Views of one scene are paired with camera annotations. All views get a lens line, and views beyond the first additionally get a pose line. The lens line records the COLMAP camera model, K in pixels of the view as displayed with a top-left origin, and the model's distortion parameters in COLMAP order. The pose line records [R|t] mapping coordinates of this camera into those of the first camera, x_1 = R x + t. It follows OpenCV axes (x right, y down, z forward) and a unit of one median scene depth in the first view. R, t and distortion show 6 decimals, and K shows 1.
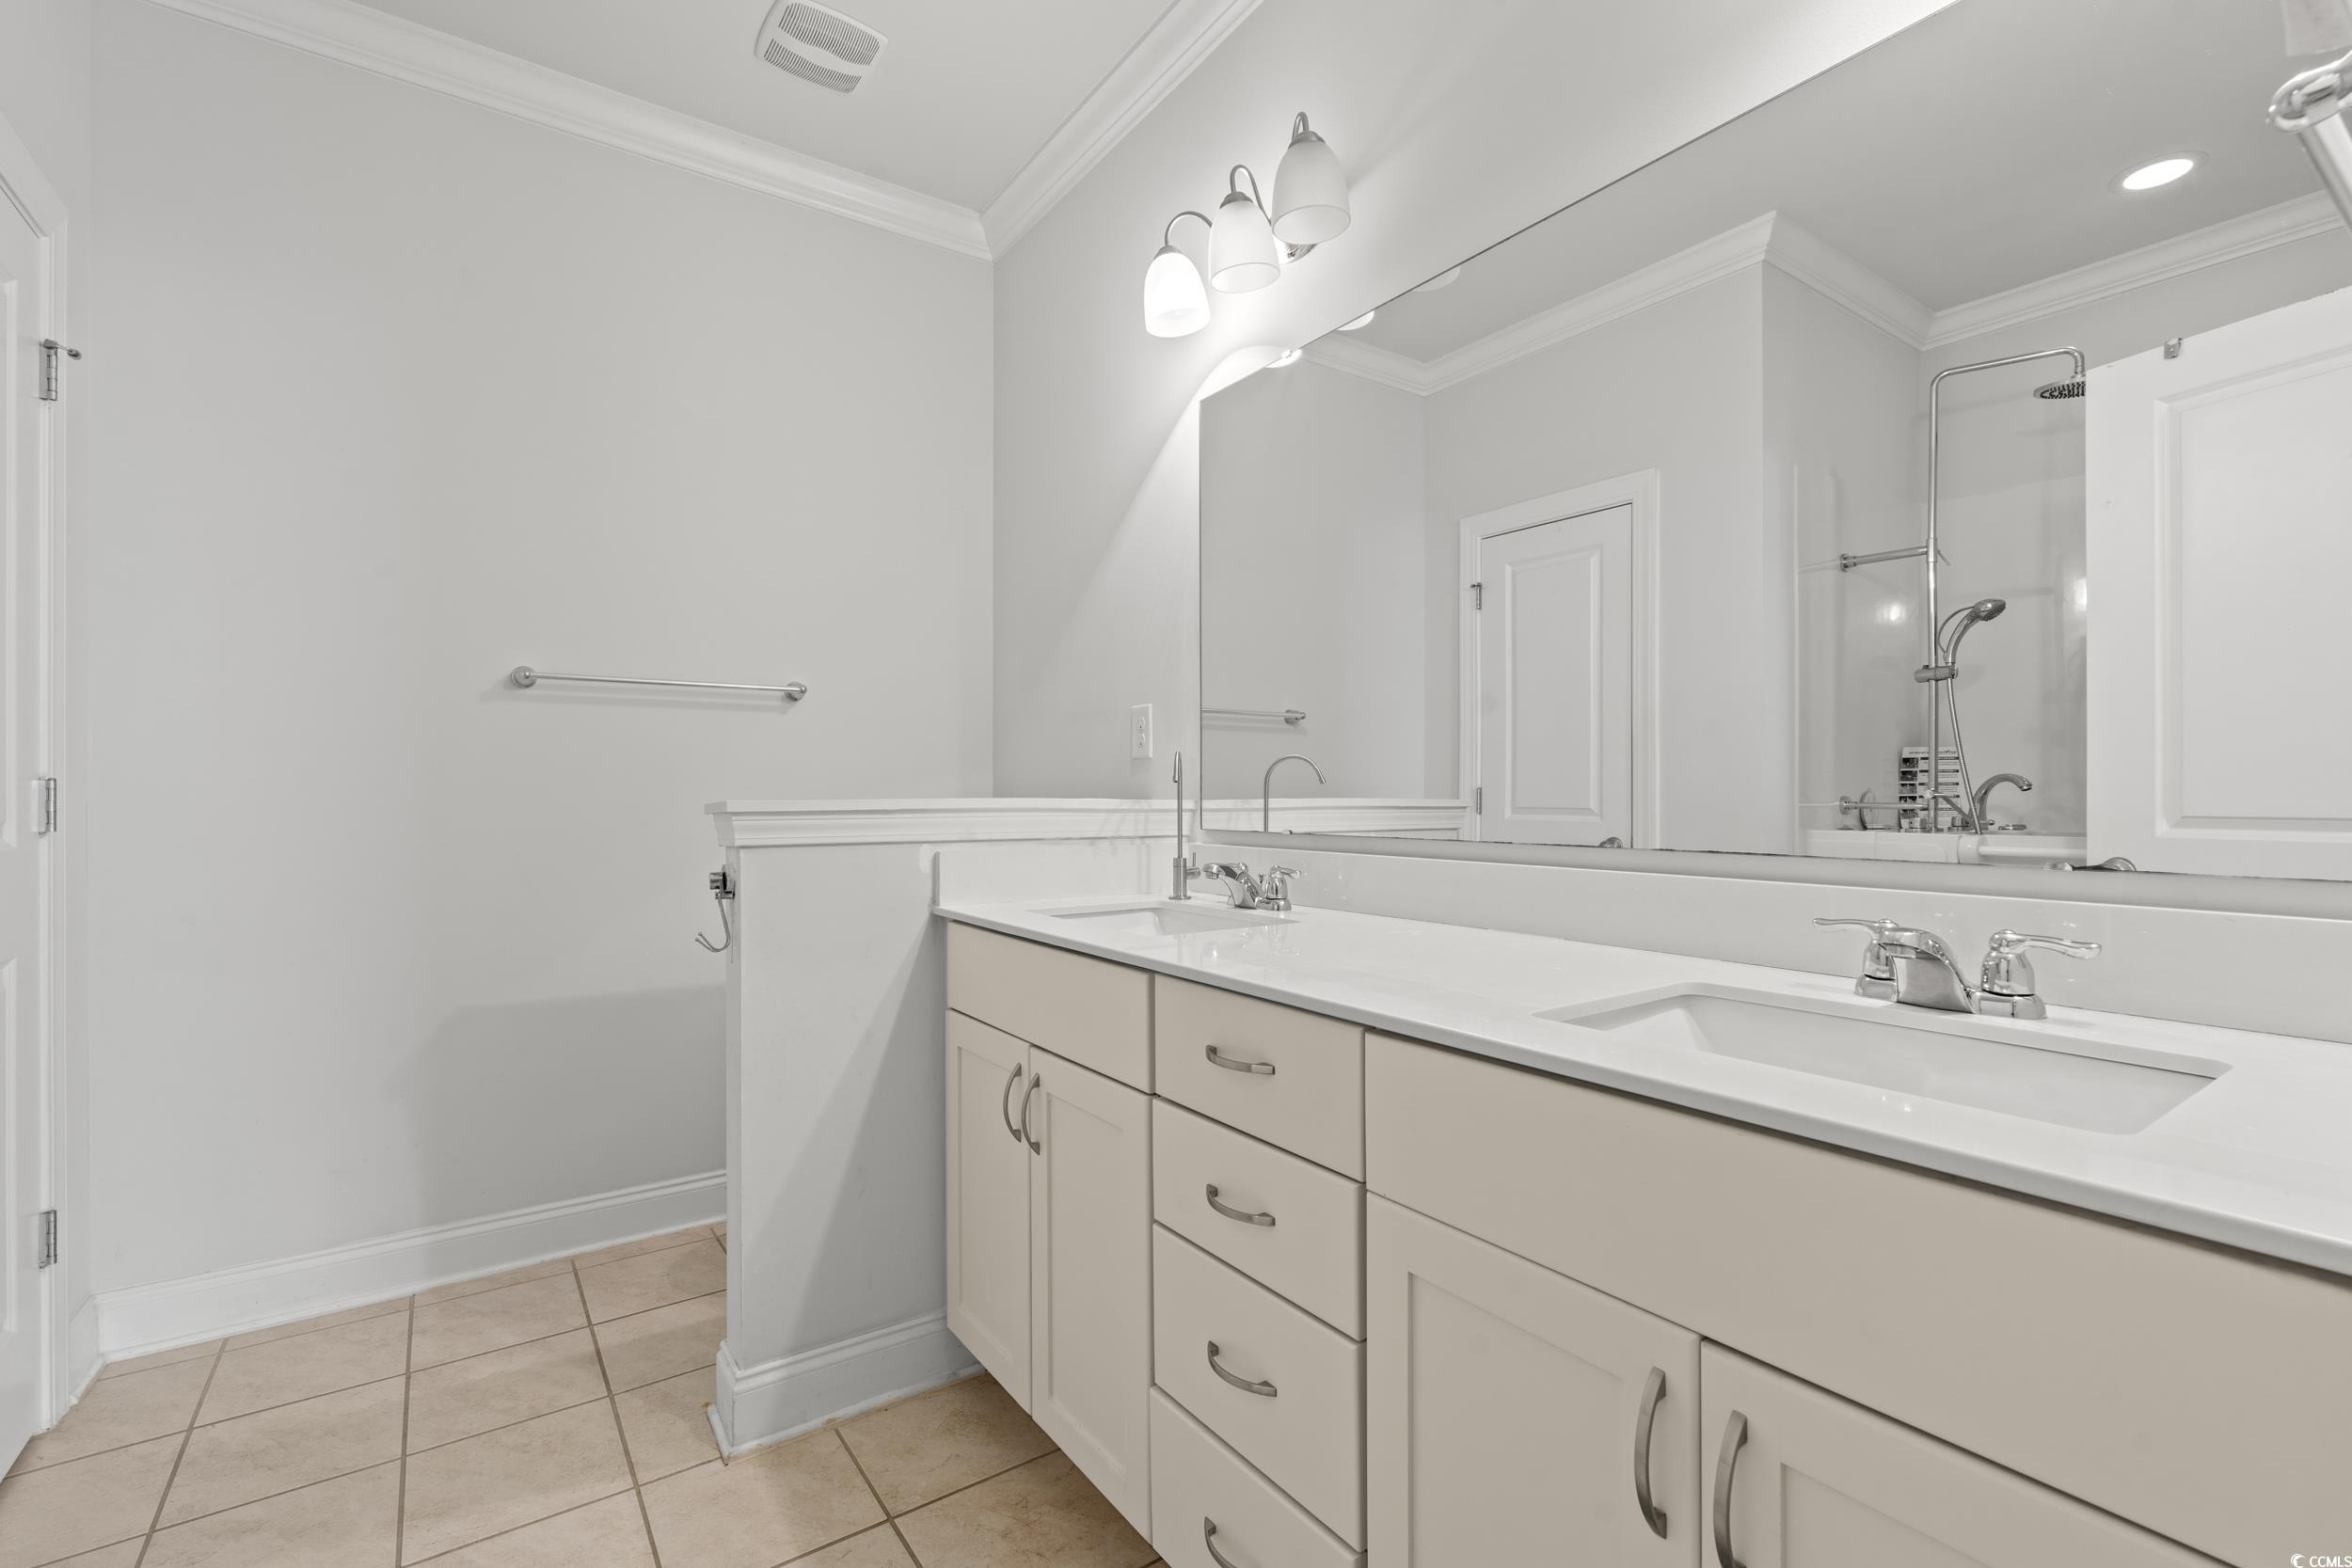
lens RADIAL K [[1035.9, 0, 1165.8], [0, 1035.9, 797.5], [0, 0, 1]] dist [-0.005262, -0.000626]
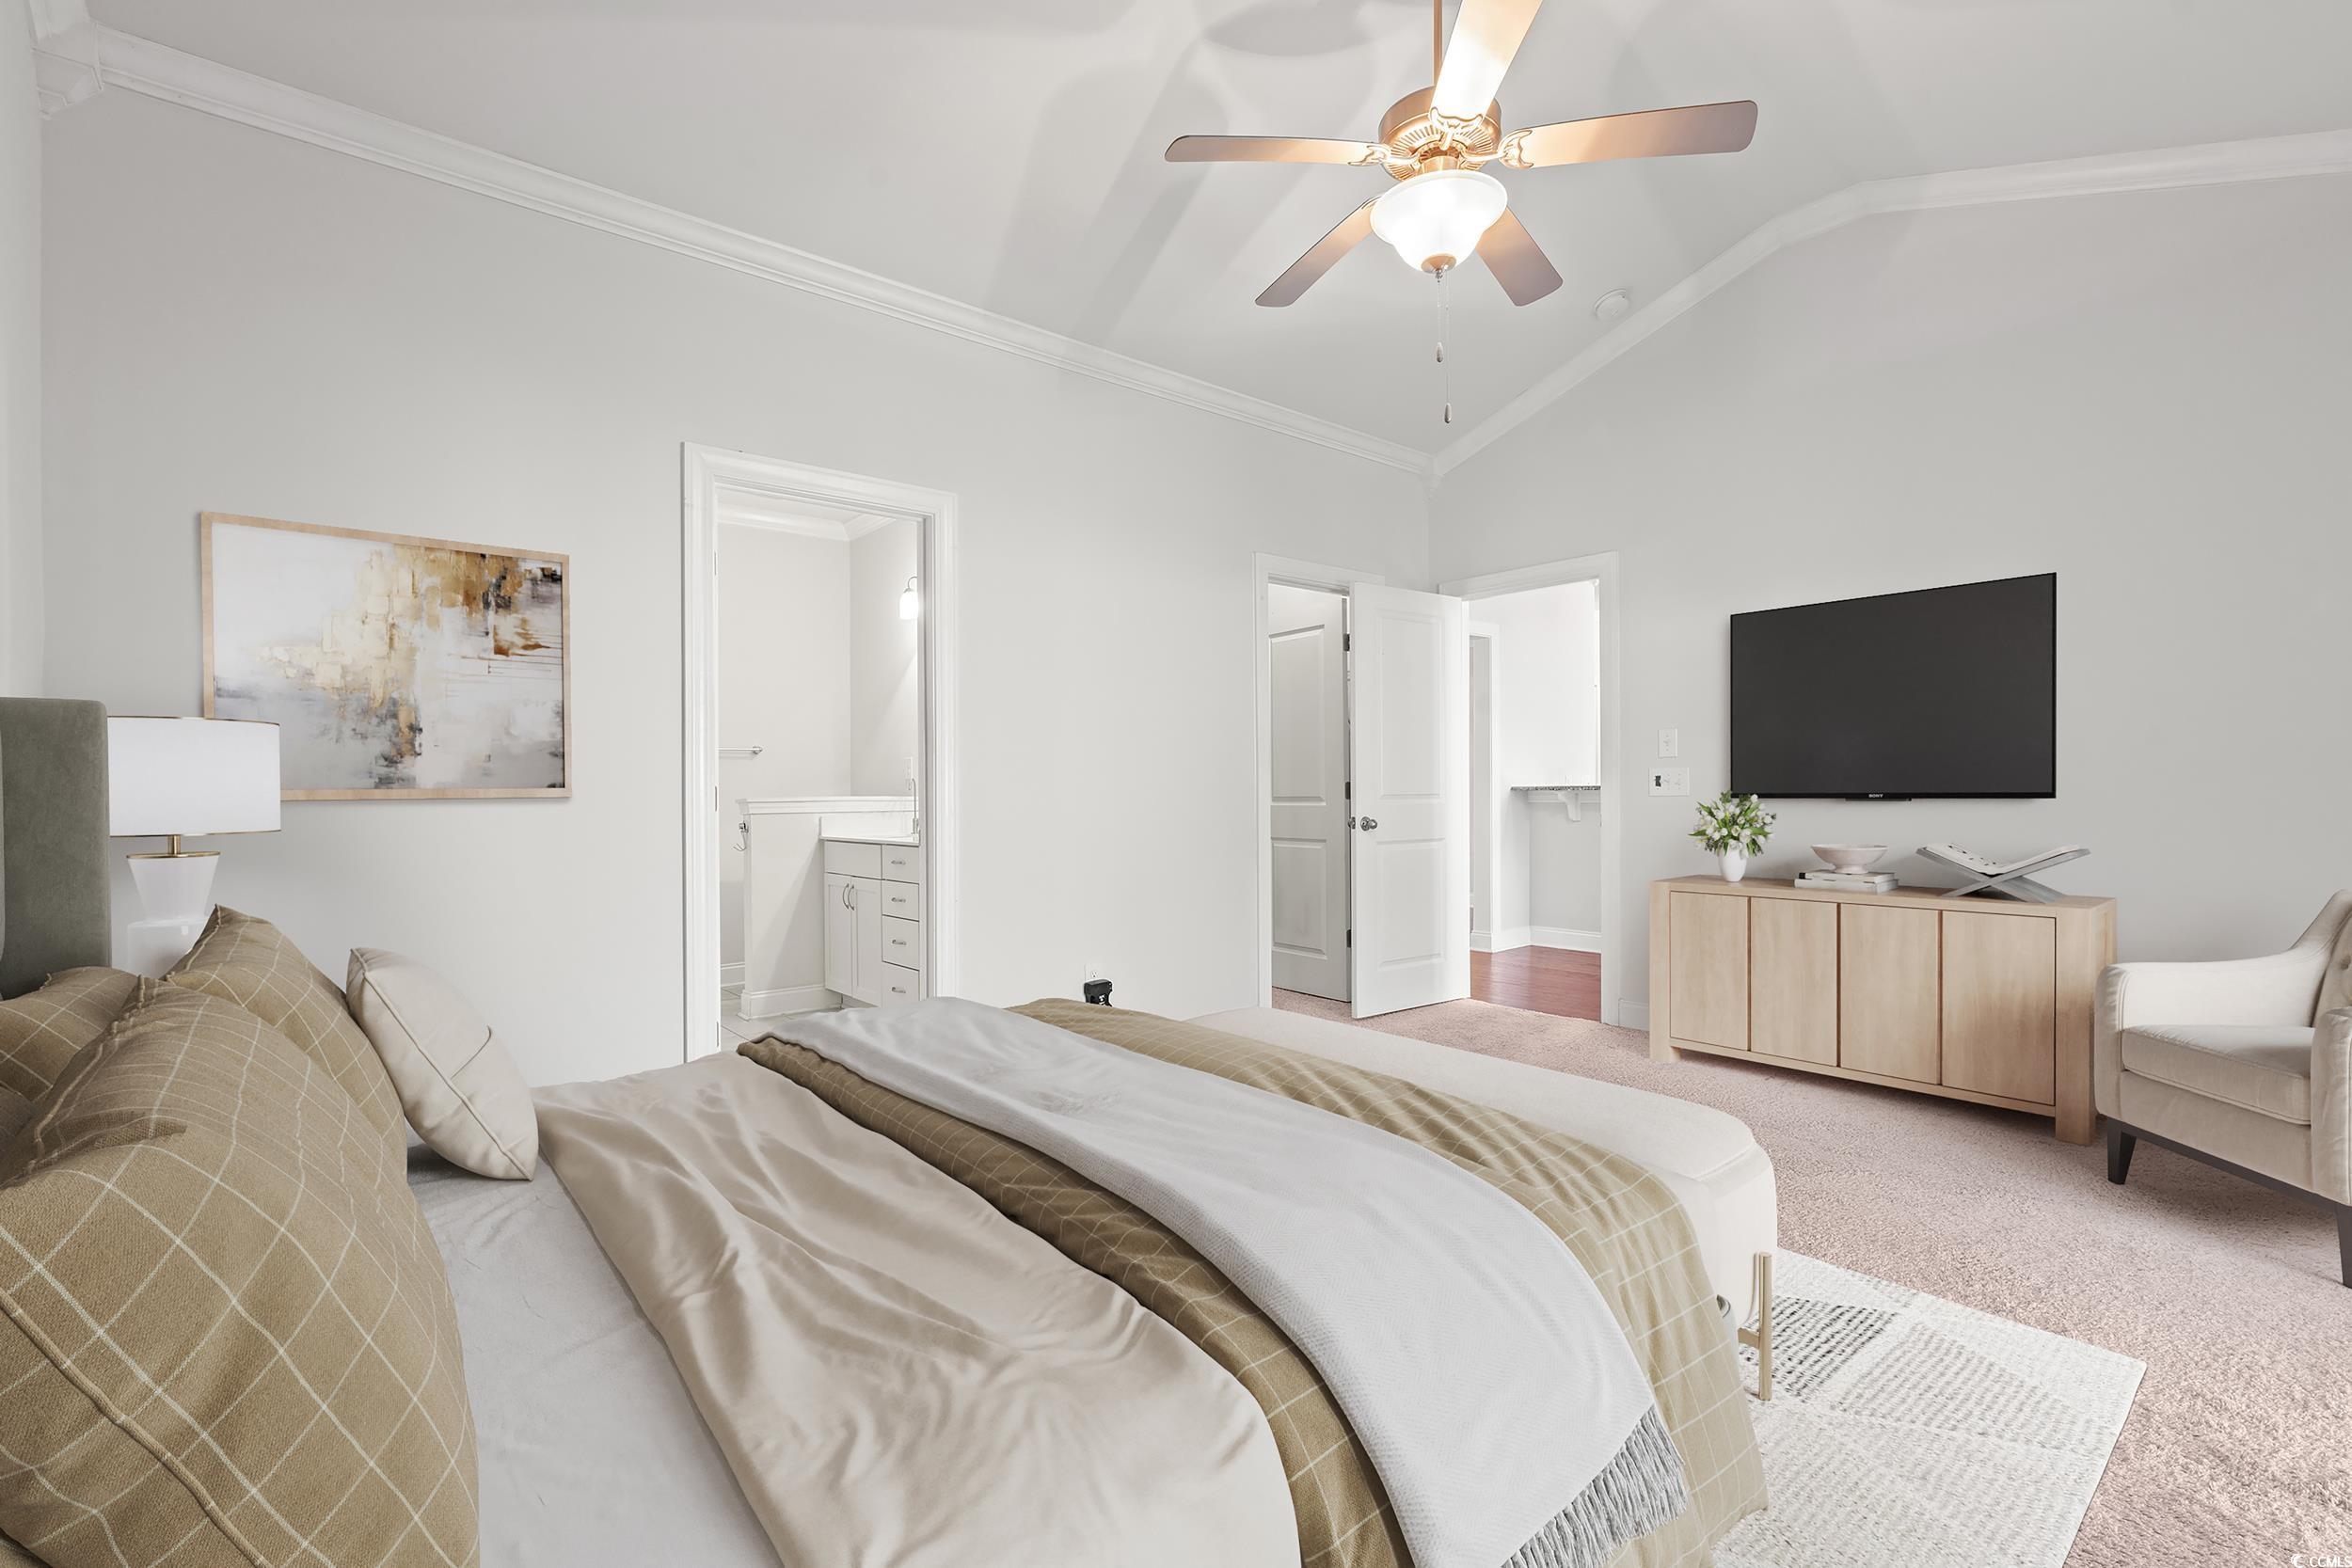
lens RADIAL K [[1035.9, 0, 1187.1], [0, 1035.9, 780.9], [0, 0, 1]] dist [-0.005262, -0.000626]
pose [[0.993632, -0.010188, 0.112214, 0.437320], [0.011188, 0.999903, -0.008284, -0.008369], [-0.112118, 0.009487, 0.993650, -1.837379]]
